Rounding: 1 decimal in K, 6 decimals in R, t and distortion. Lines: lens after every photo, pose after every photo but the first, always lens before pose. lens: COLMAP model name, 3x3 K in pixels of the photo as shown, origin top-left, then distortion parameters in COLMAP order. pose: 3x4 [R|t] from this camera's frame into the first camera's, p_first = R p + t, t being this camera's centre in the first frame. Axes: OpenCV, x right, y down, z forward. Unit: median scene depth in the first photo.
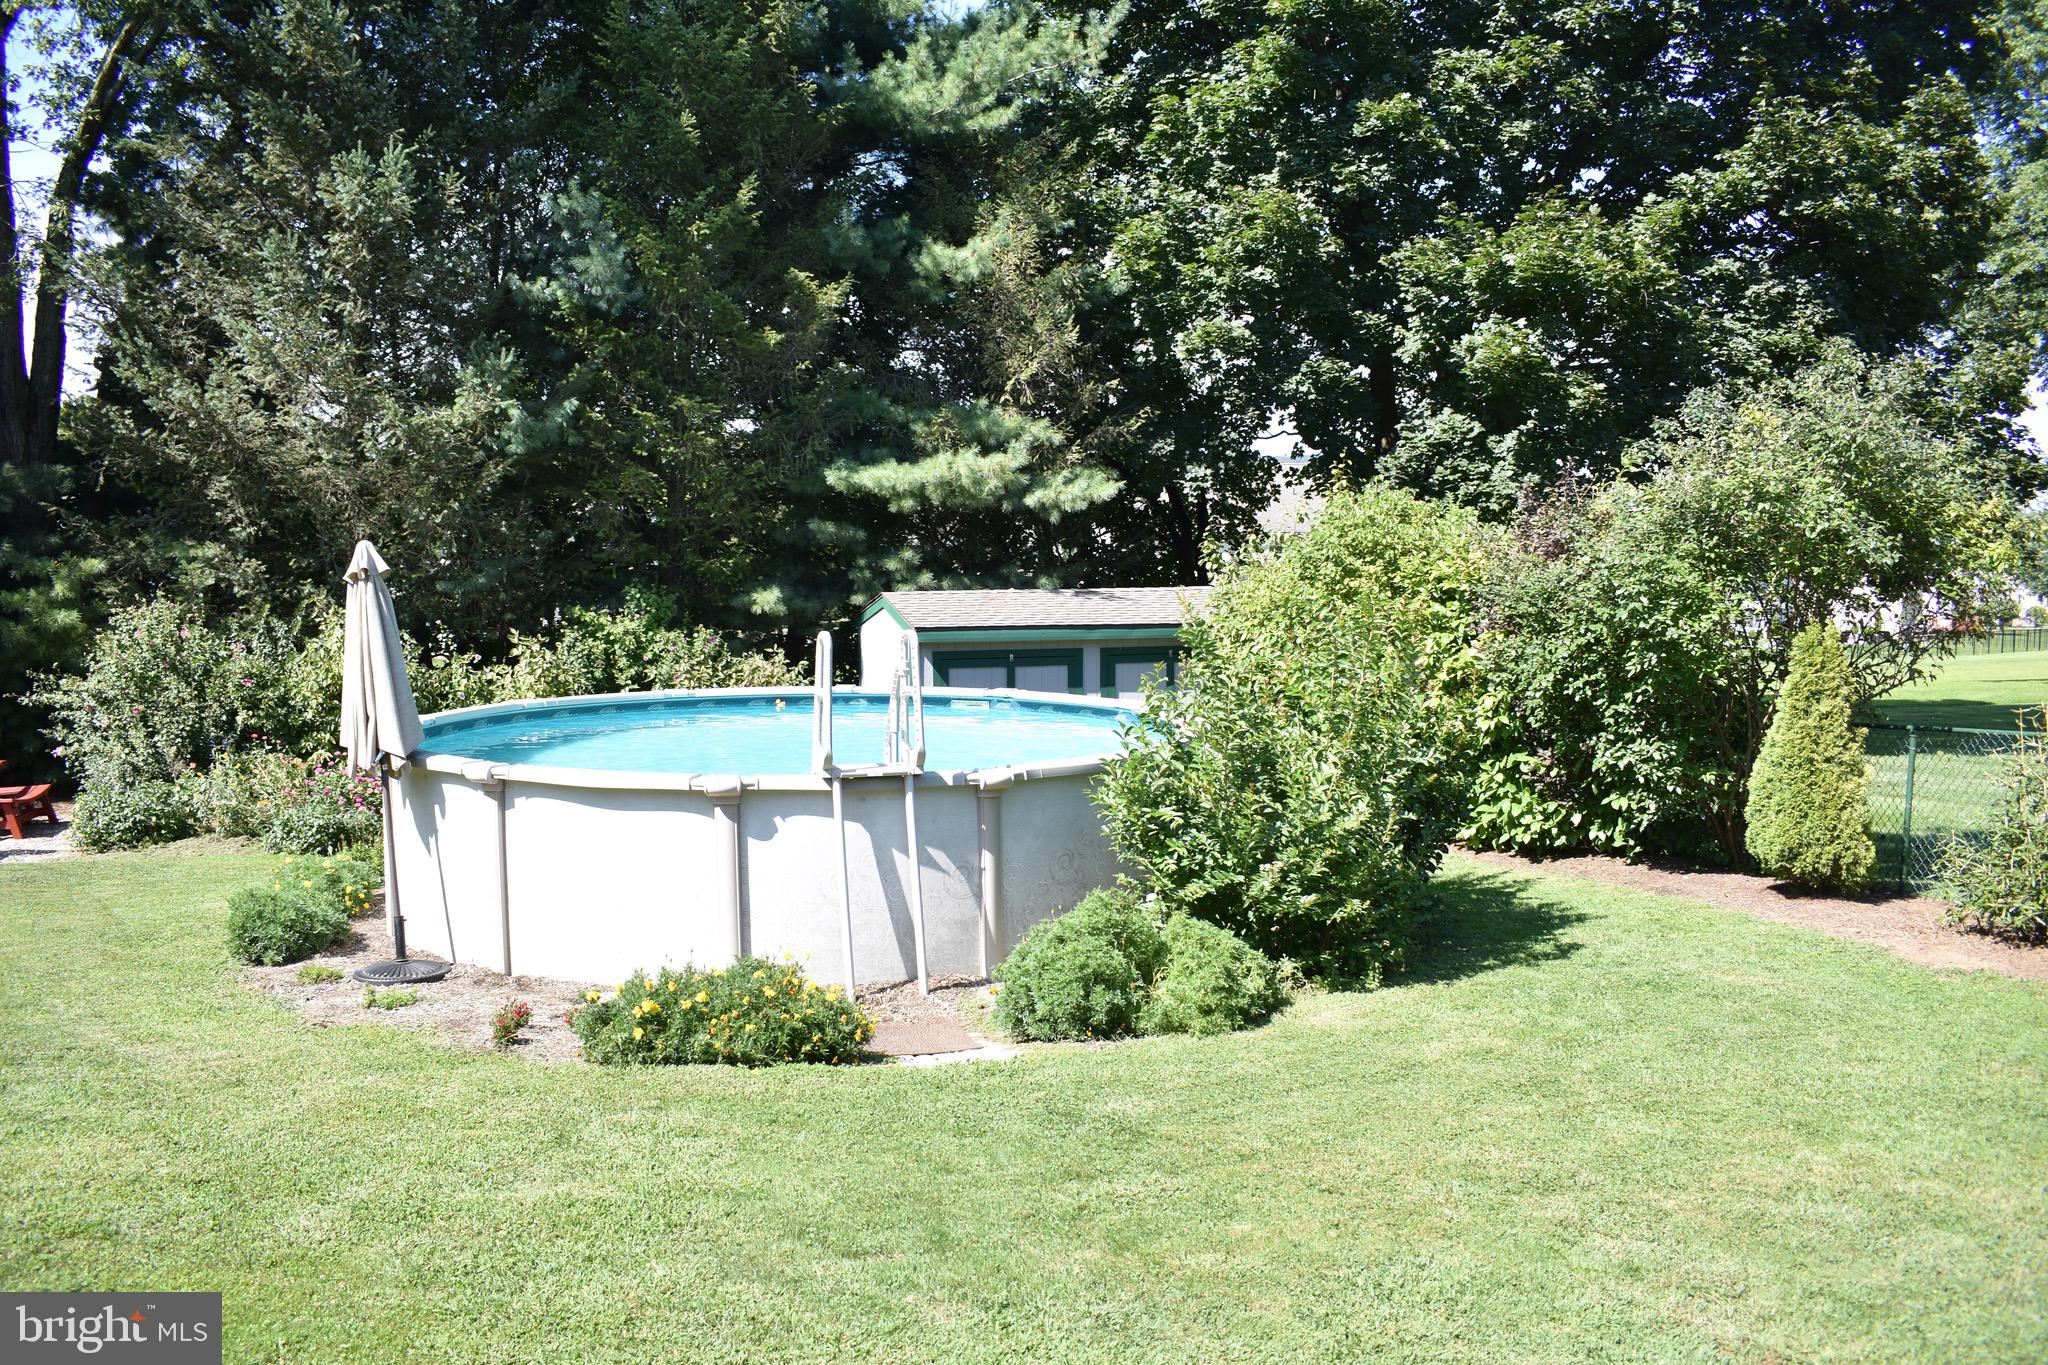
lens RADIAL K [[1593.8, 0, 1014.0], [0, 1593.8, 683.2], [0, 0, 1]] dist [-0.095773, 0.014894]
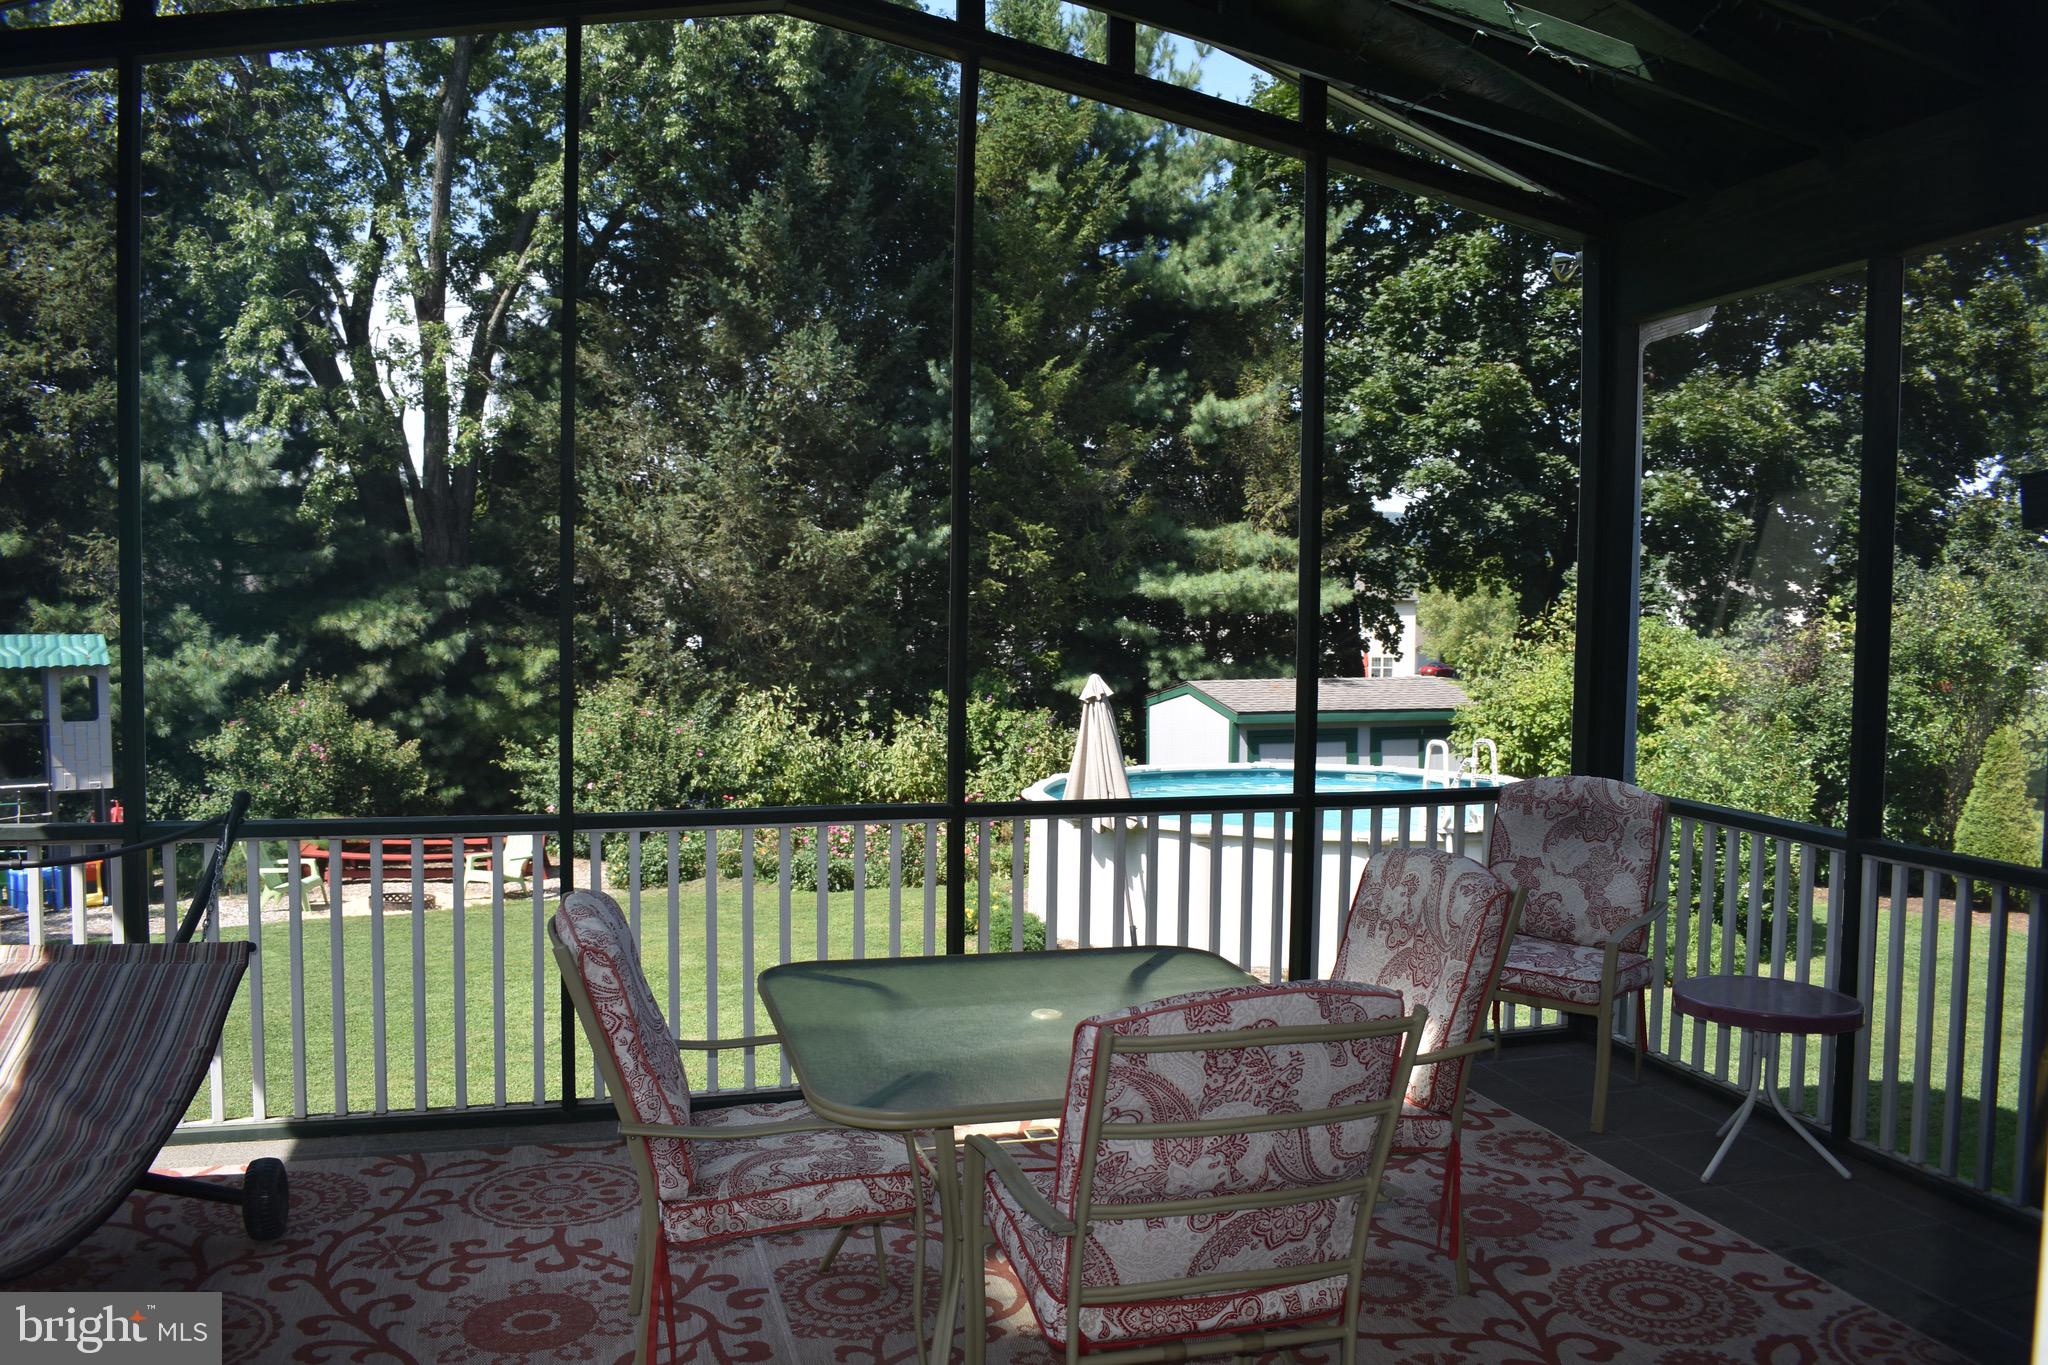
lens RADIAL K [[1581.6, 0, 1017.6], [0, 1581.6, 676.7], [0, 0, 1]] dist [-0.101739, 0.019877]
pose [[0.999735, 0.005617, 0.022332, -0.246408], [-0.004859, 0.999415, -0.033846, -0.018062], [-0.022509, 0.033728, 0.999178, -0.237158]]
